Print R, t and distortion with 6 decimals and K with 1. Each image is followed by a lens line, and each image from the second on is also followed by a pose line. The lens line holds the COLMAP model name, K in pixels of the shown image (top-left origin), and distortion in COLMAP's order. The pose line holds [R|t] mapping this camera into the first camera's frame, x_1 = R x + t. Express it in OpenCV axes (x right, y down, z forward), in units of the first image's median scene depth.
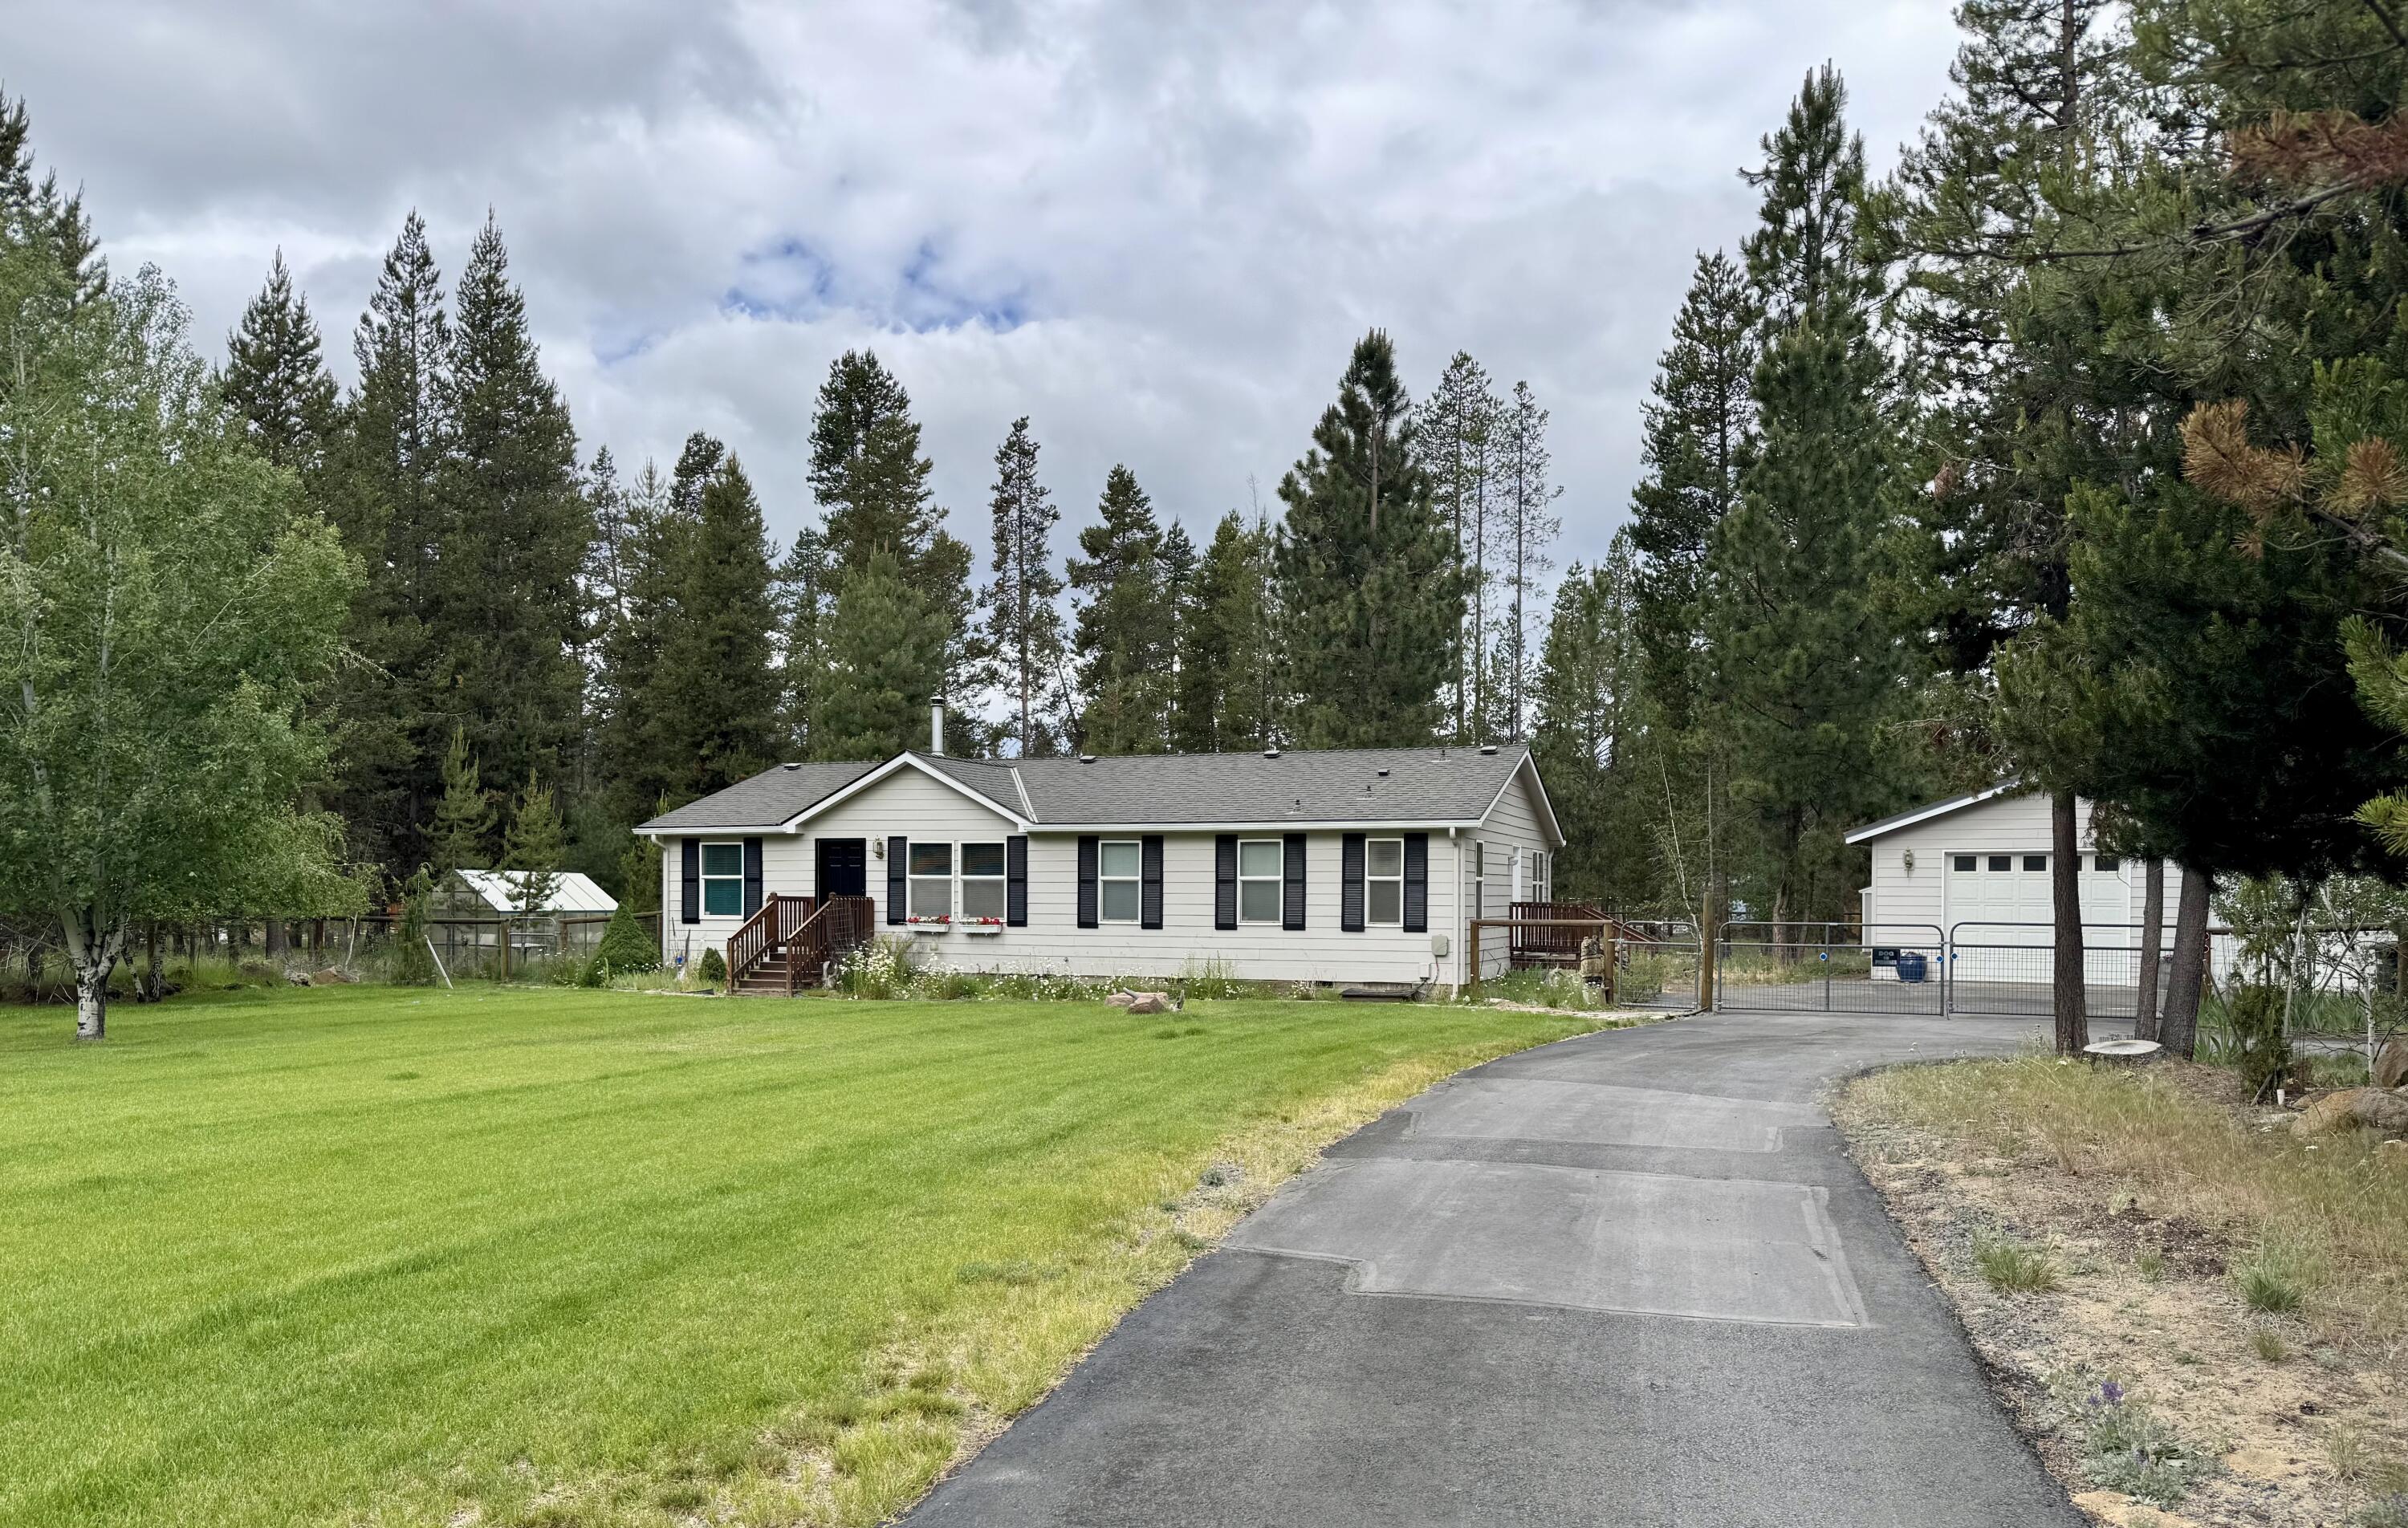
lens RADIAL K [[1684.0, 0, 1214.8], [0, 1684.0, 916.0], [0, 0, 1]] dist [0.072023, -0.001871]
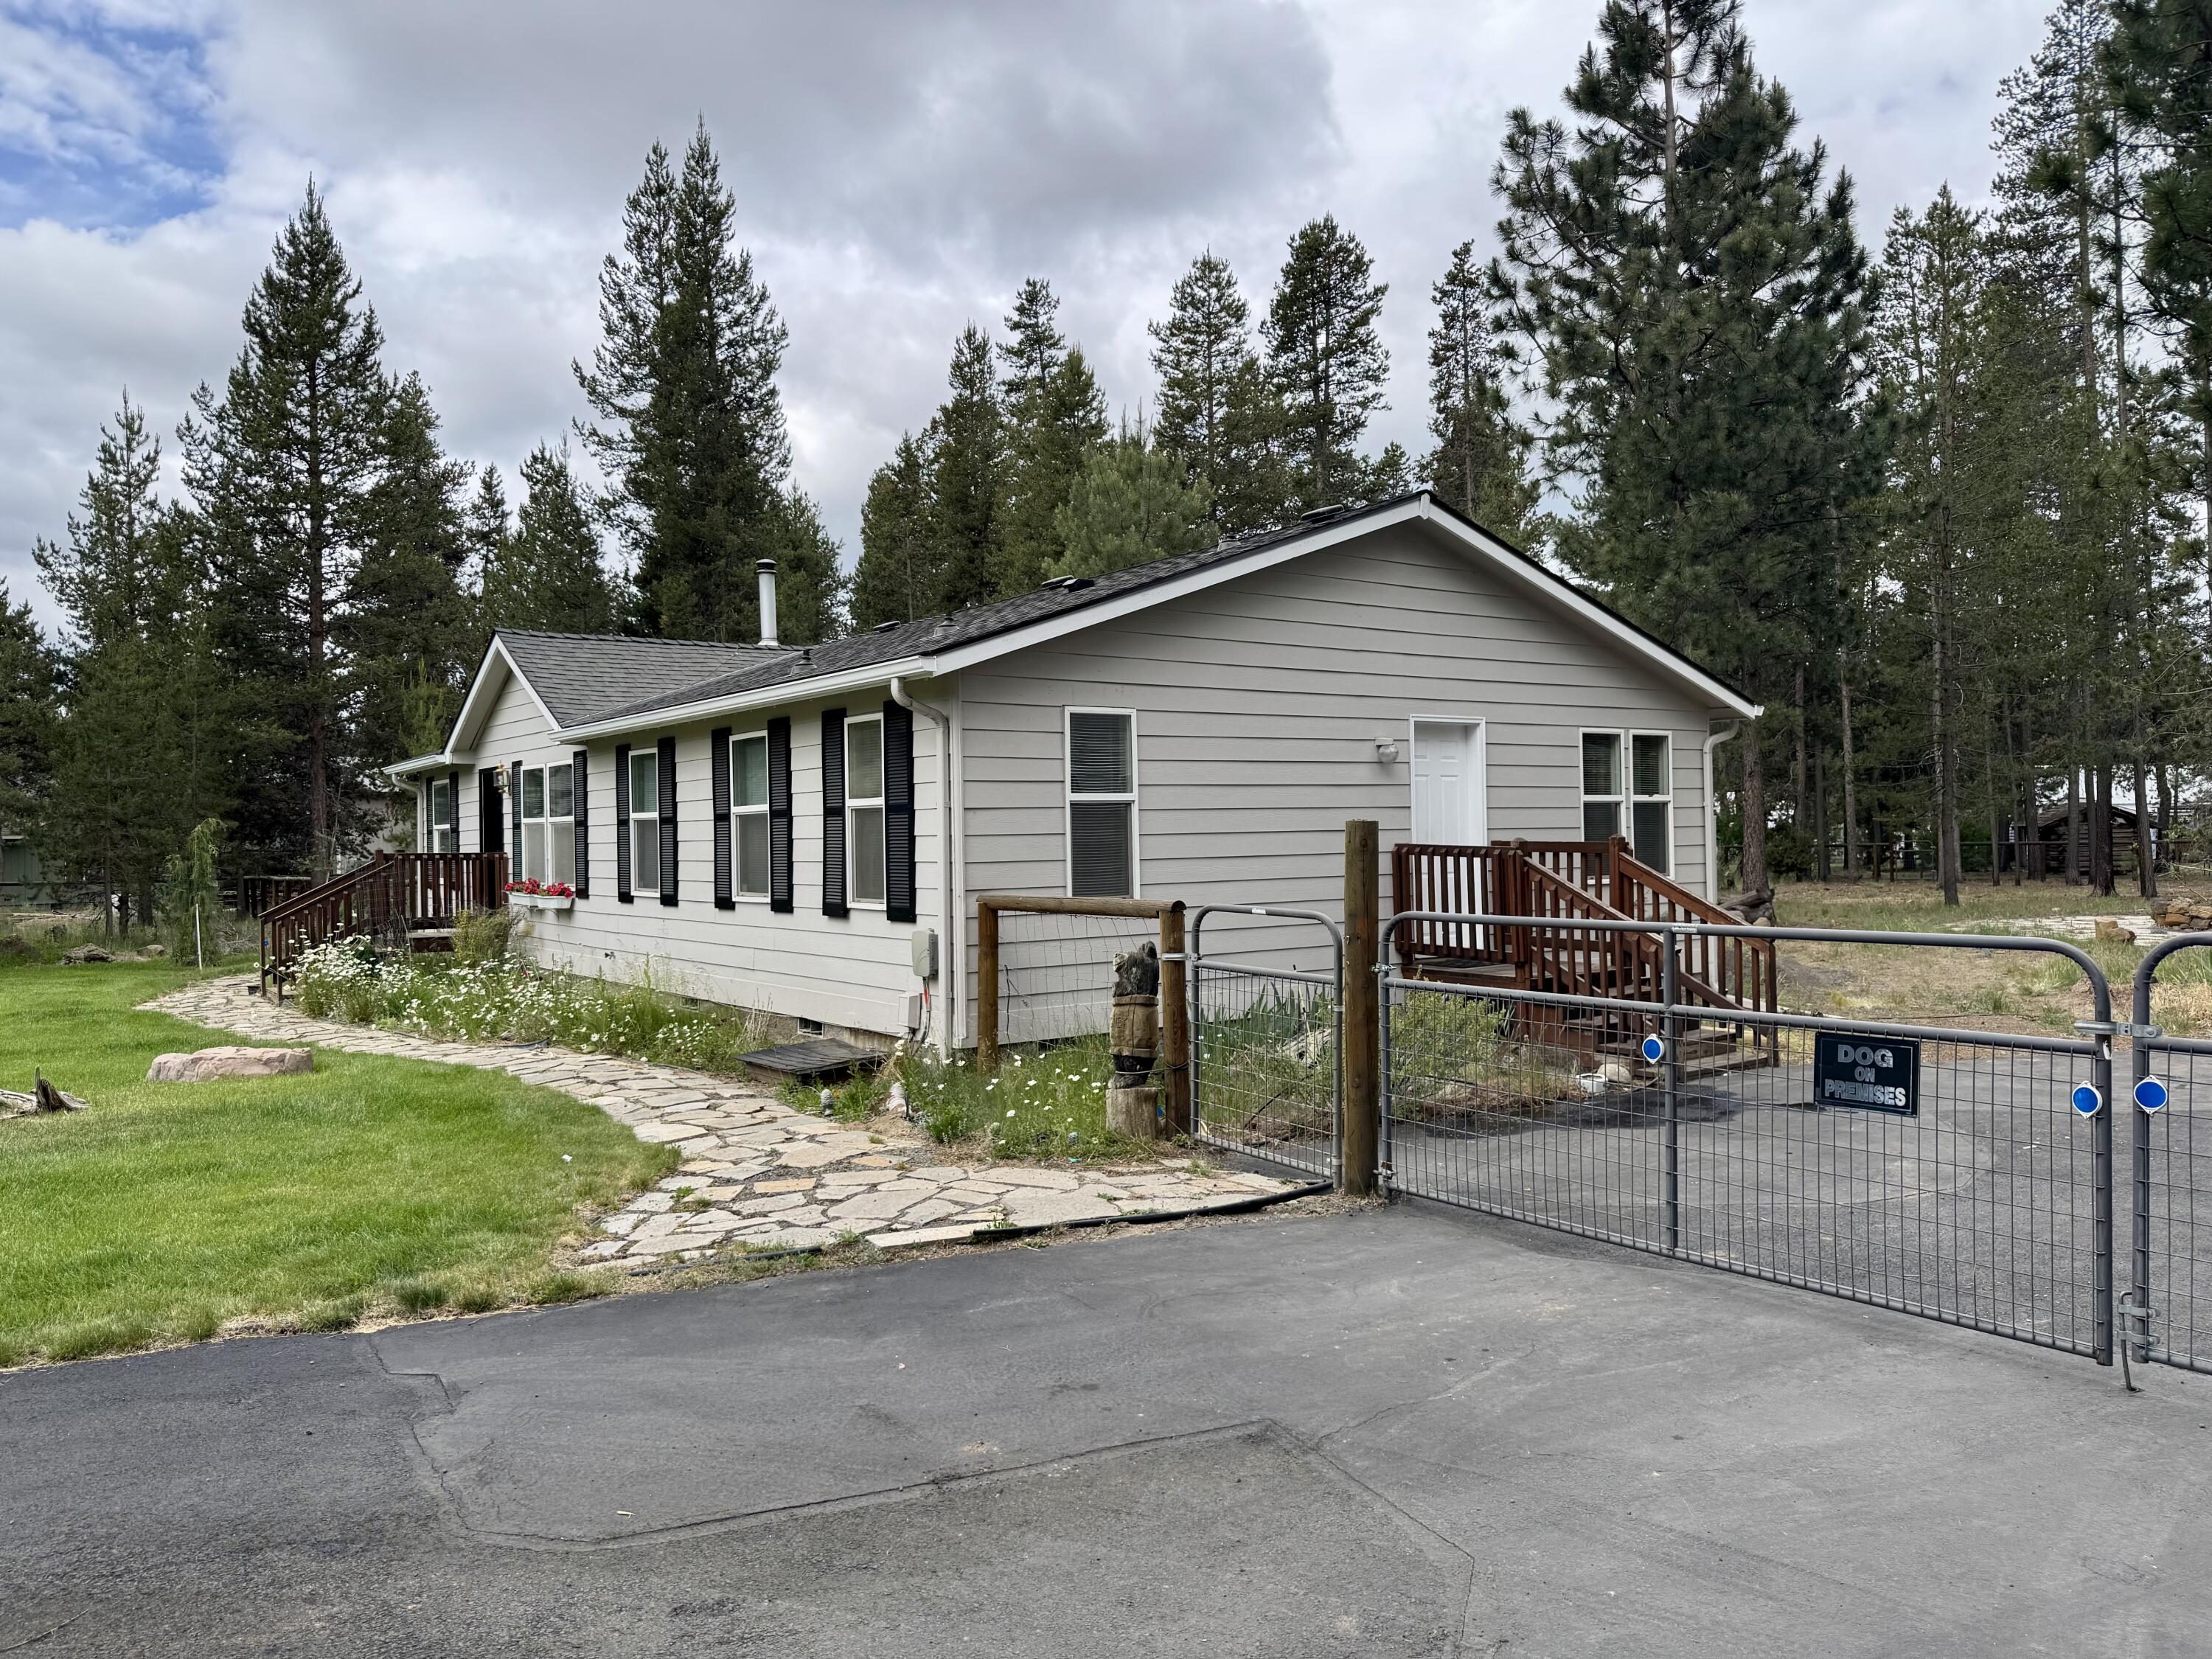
lens RADIAL K [[1558.2, 0, 1092.9], [0, 1558.2, 831.0], [0, 0, 1]] dist [0.039143, -0.055009]
pose [[0.823340, -0.021630, -0.567136, 0.352233], [0.015317, 0.999756, -0.015892, -0.006298], [0.567341, 0.004398, 0.823471, 0.624361]]
